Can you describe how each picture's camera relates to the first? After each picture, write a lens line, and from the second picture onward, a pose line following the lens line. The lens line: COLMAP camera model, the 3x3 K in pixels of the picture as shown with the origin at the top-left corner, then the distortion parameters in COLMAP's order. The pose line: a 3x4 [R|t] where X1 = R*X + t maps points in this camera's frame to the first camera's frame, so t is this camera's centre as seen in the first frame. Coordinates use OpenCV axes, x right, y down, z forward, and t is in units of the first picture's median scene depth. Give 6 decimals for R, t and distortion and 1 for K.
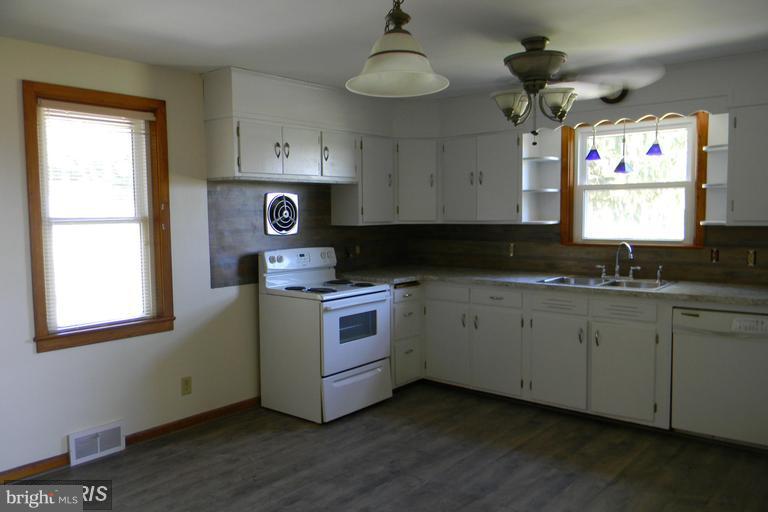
lens RADIAL K [[597.9, 0, 384.0], [0, 597.9, 256.0], [0, 0, 1]] dist [0.007351, 0.000185]
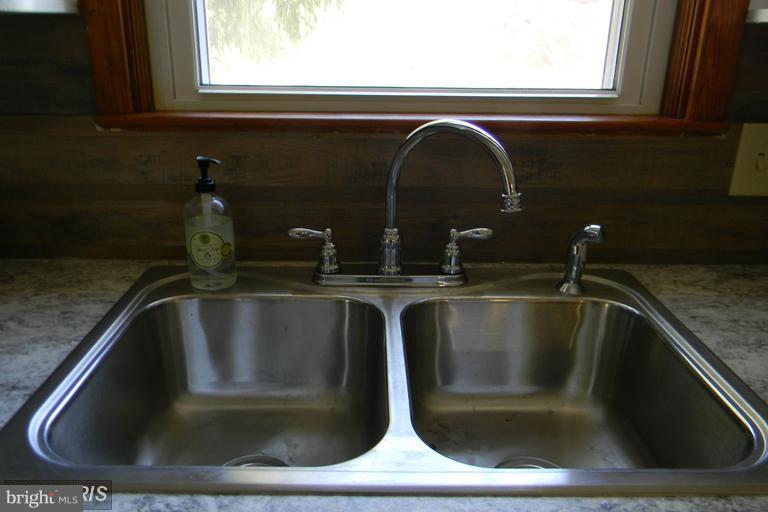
lens RADIAL K [[597.9, 0, 384.0], [0, 597.9, 256.0], [0, 0, 1]] dist [0.007351, 0.000185]
pose [[0.768012, -0.191197, 0.611229, 0.256399], [0.025047, 0.962633, 0.269647, -0.031423], [-0.639945, -0.191783, 0.744103, 0.843112]]
